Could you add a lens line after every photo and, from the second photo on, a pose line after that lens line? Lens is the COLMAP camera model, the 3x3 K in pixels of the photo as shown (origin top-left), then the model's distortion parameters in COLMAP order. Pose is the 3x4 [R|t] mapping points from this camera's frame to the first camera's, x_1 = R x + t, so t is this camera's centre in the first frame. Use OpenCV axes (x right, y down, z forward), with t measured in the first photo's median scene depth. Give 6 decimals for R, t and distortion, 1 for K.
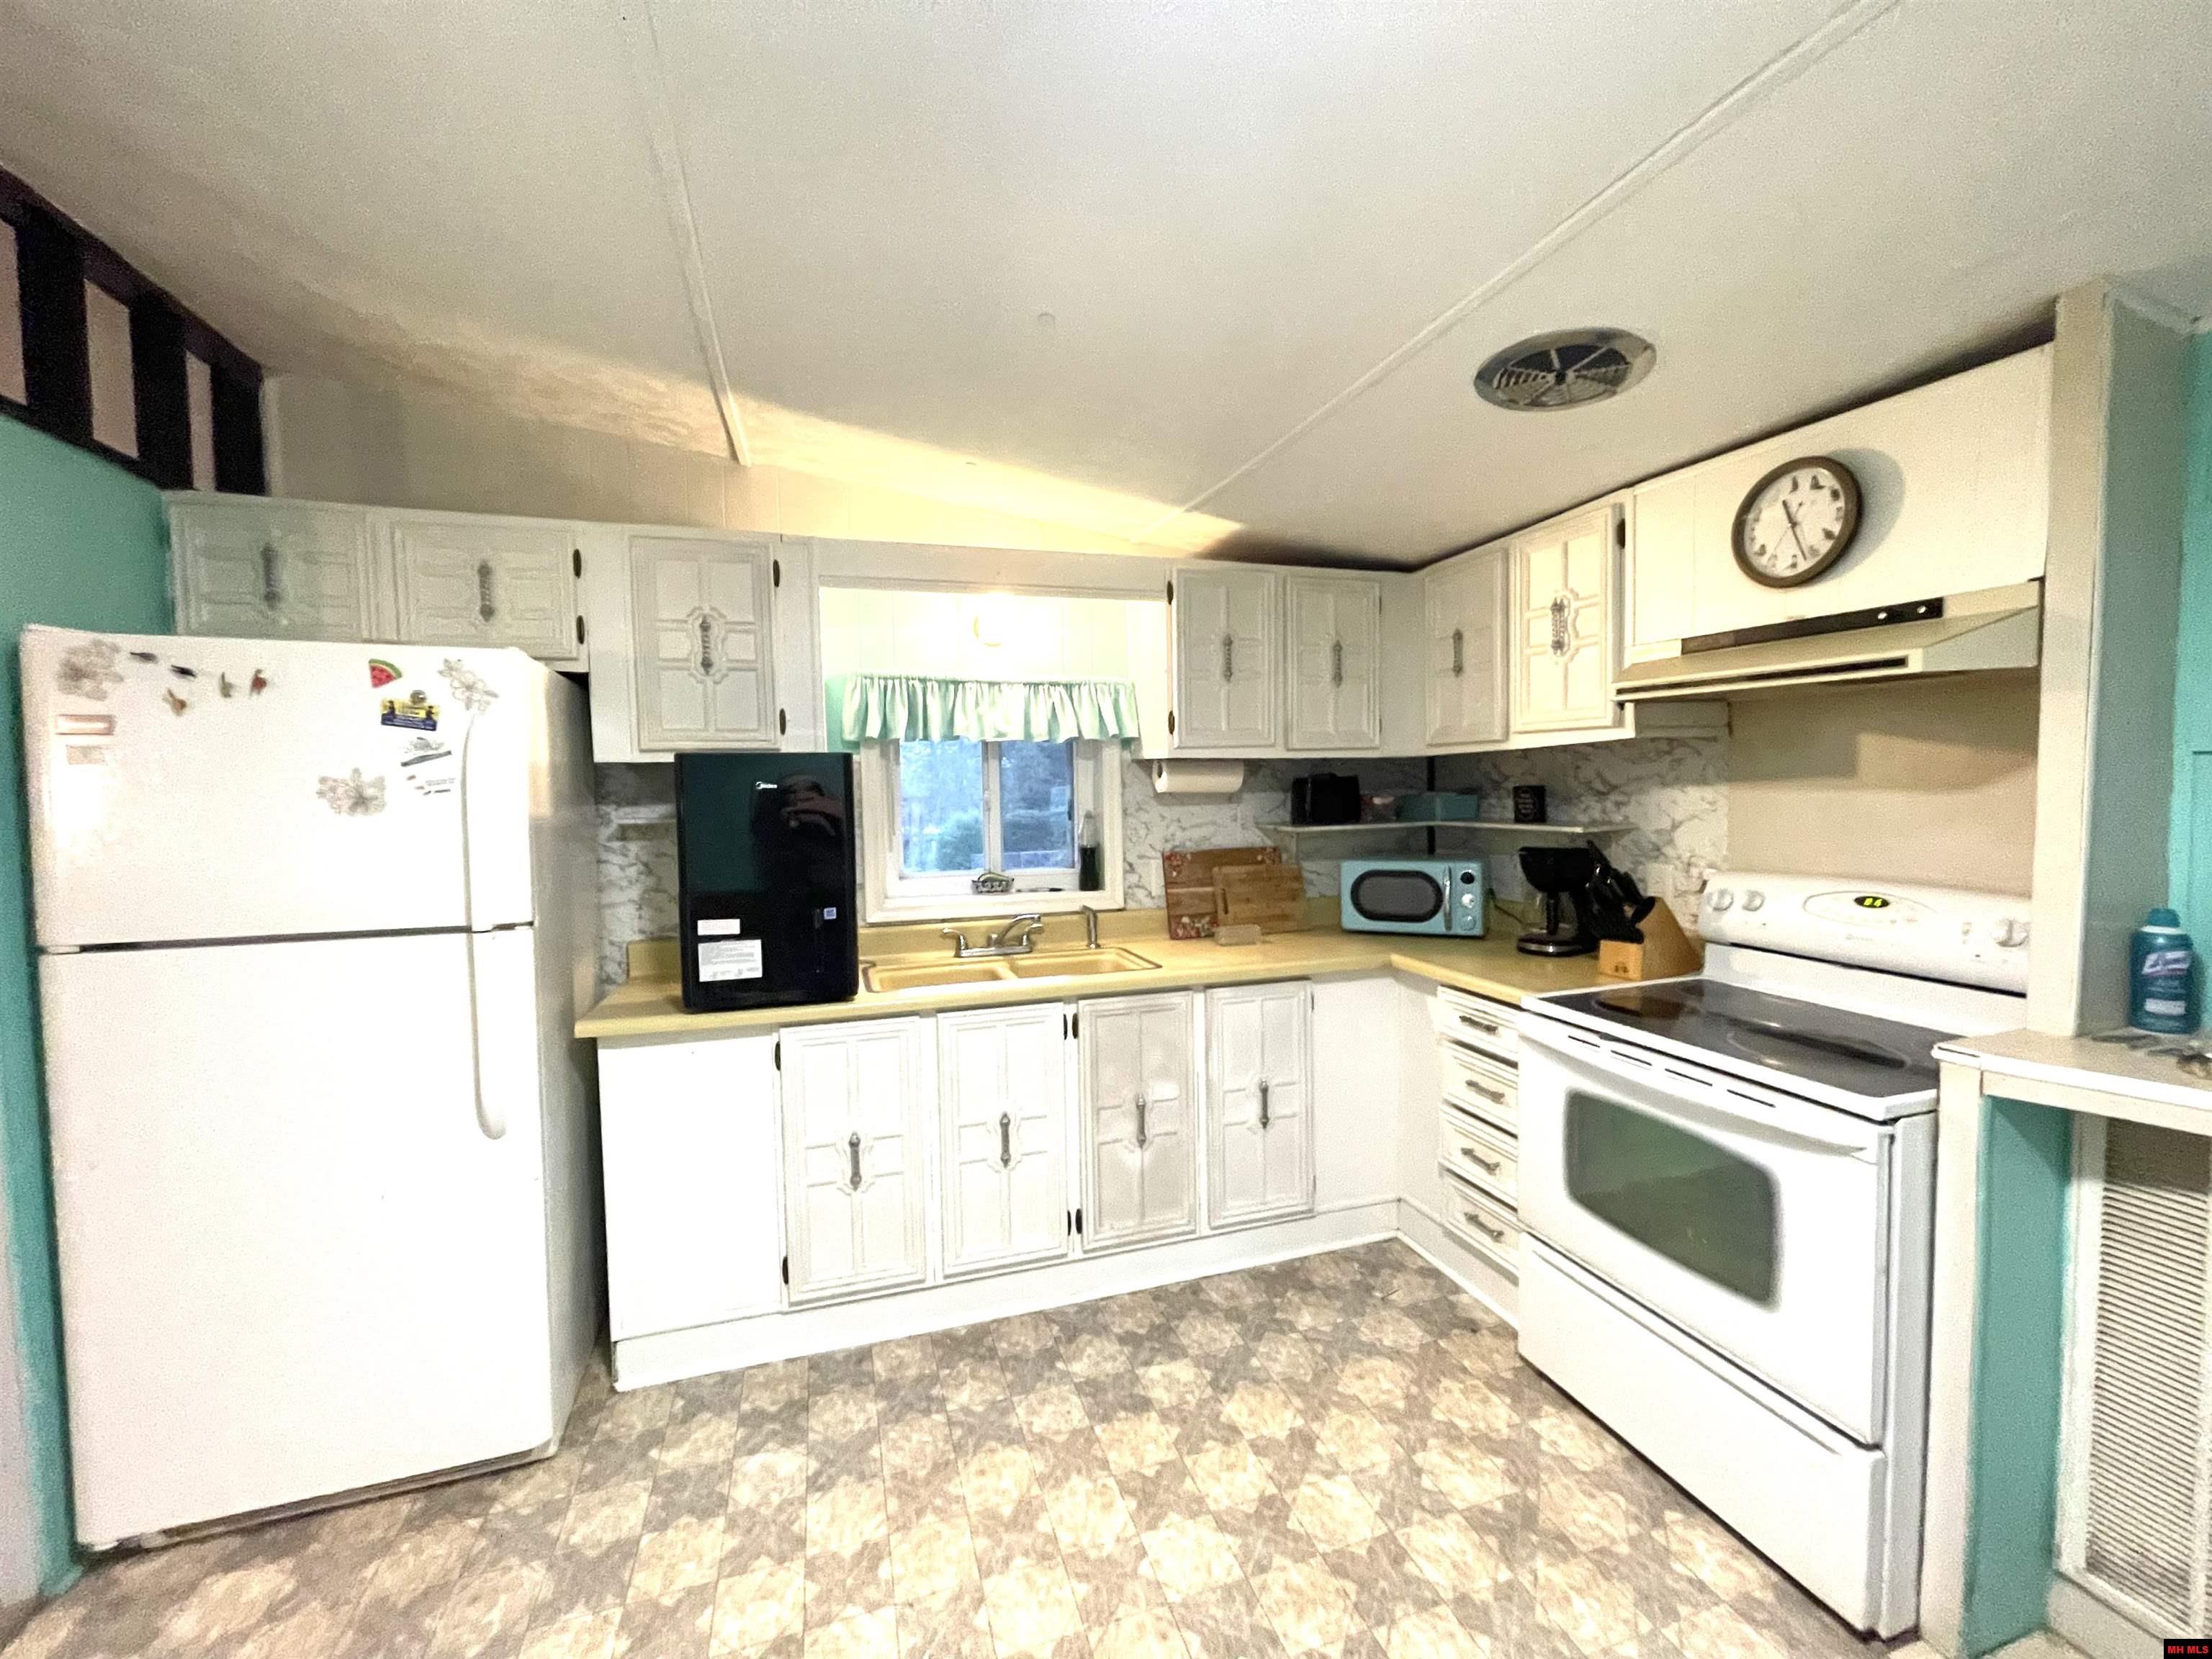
lens RADIAL K [[896.7, 0, 1101.0], [0, 896.7, 826.1], [0, 0, 1]] dist [0.002694, 0.000676]
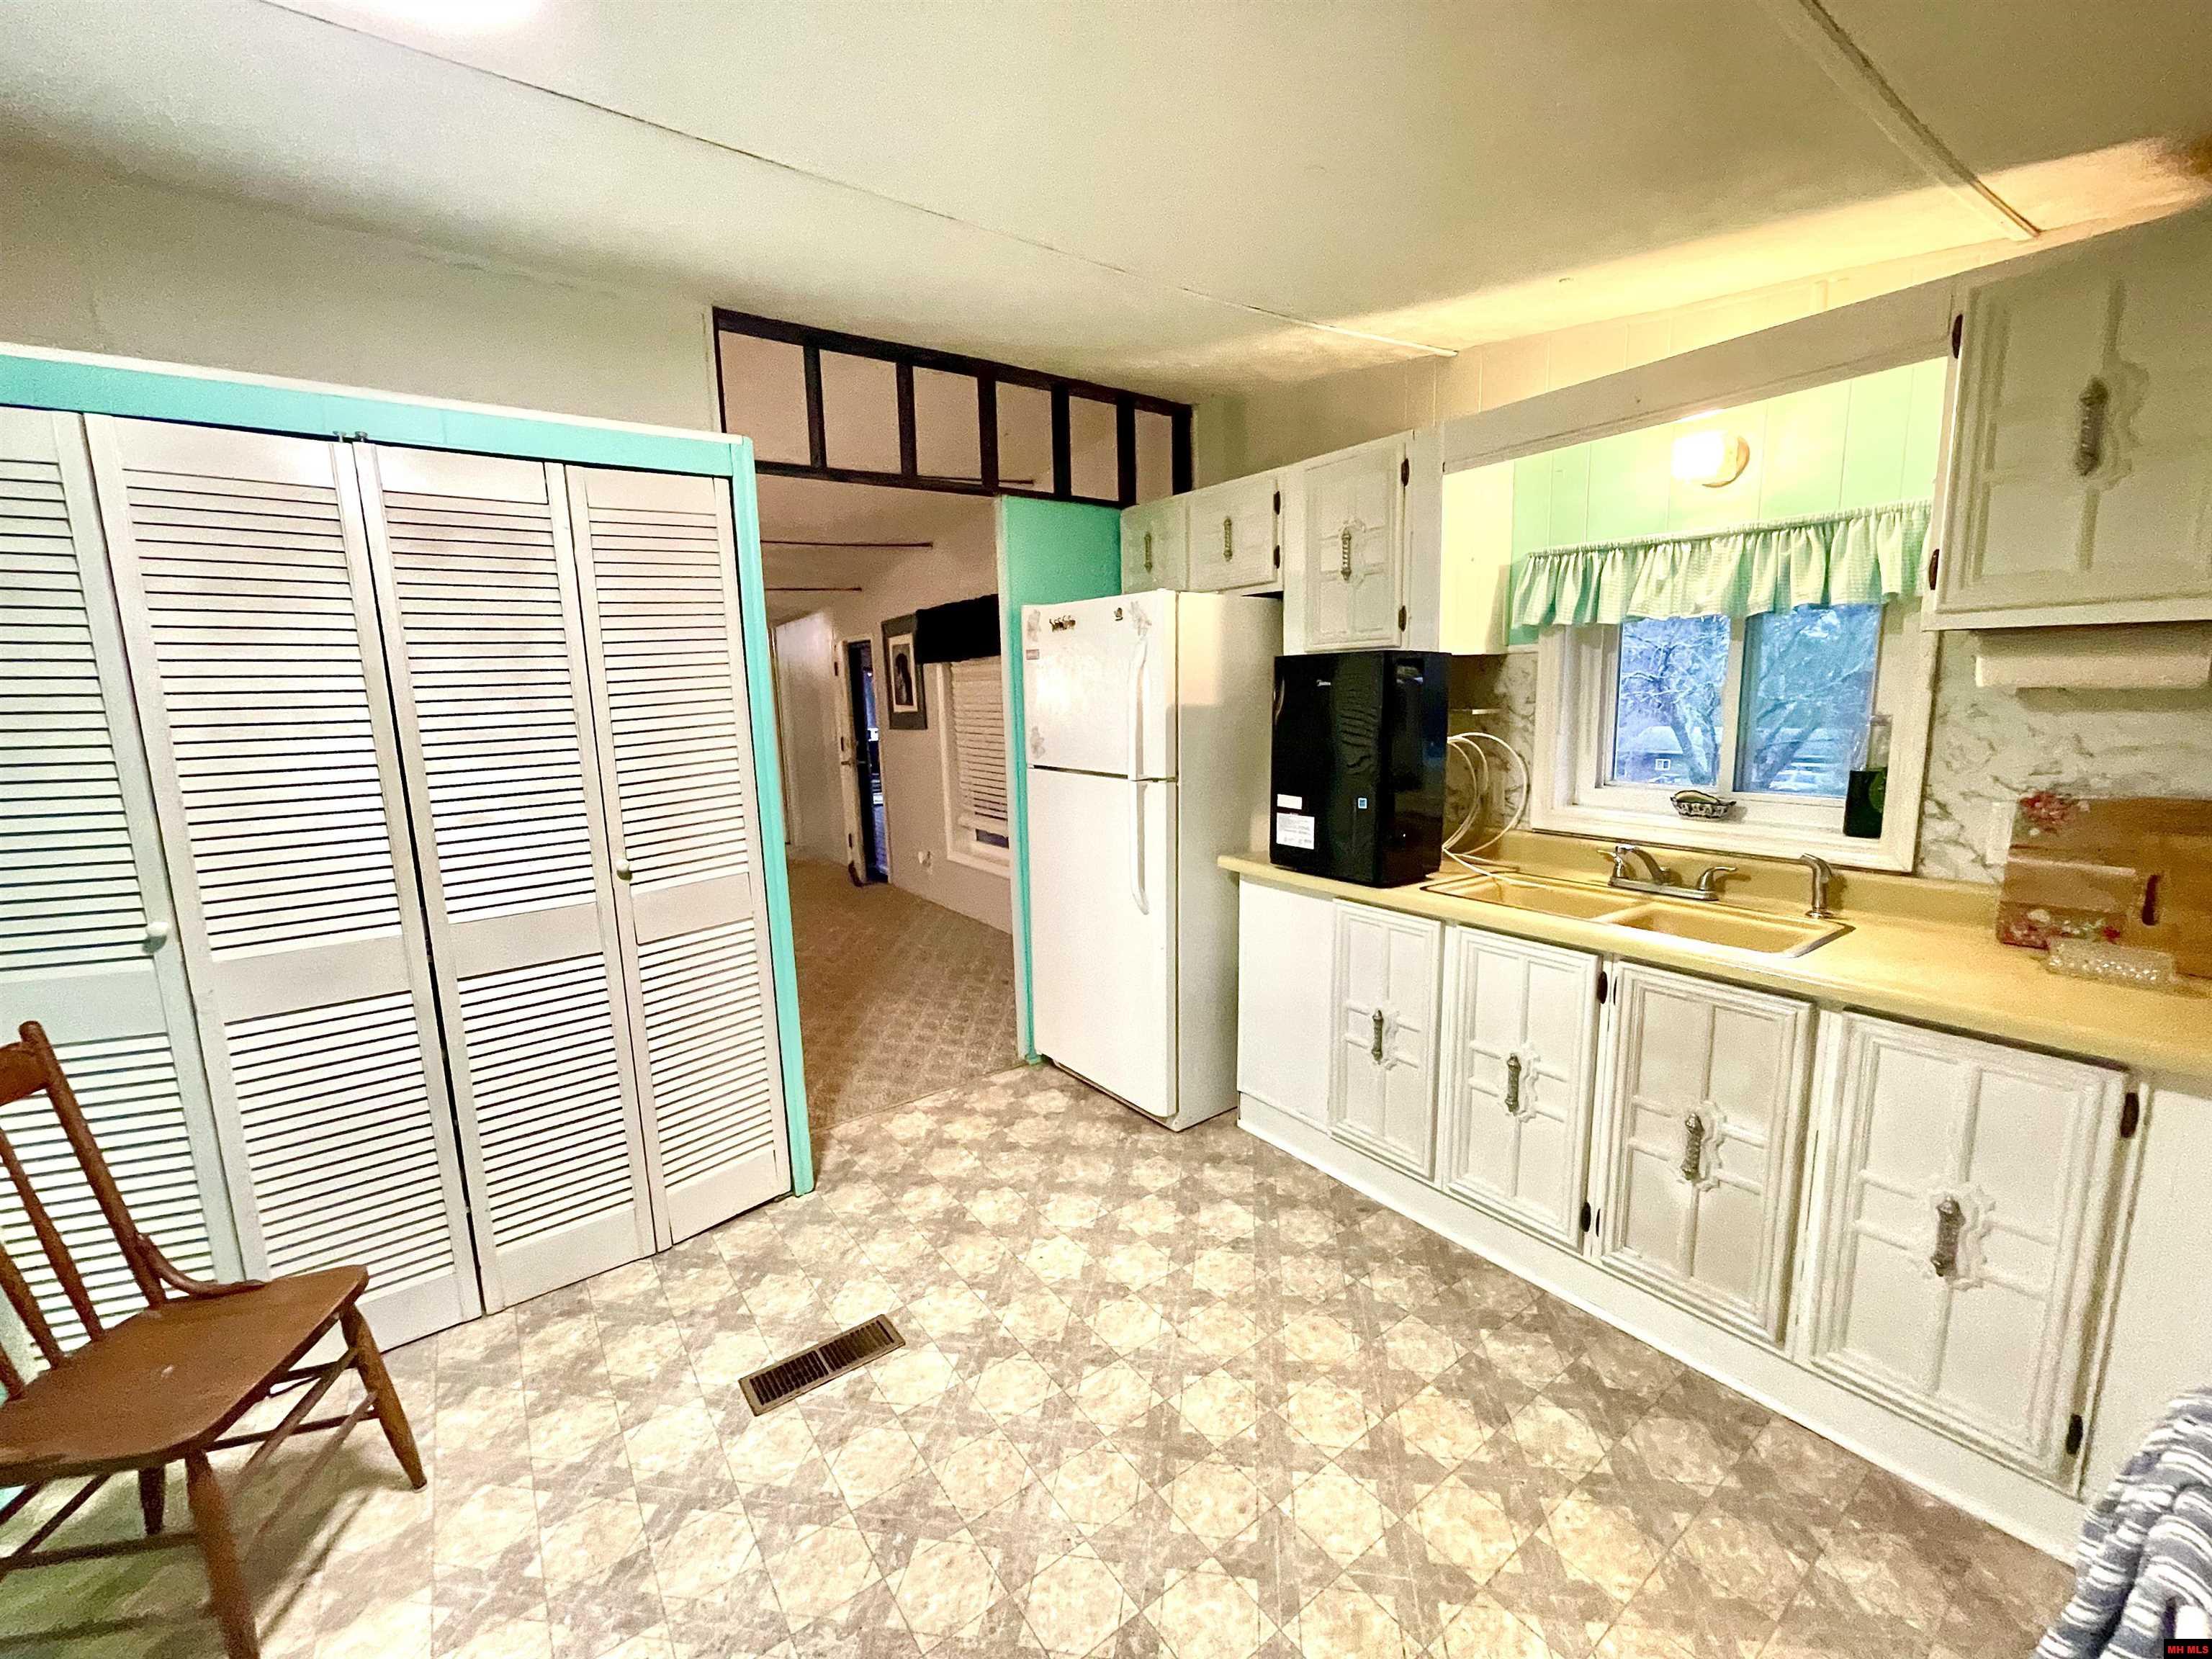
lens RADIAL K [[896.7, 0, 1105.3], [0, 896.7, 827.3], [0, 0, 1]] dist [0.002694, 0.000676]
pose [[0.322697, 0.154954, -0.933732, 0.571758], [-0.024883, 0.987556, 0.155287, -0.031672], [0.946175, -0.026877, 0.322537, 0.345802]]
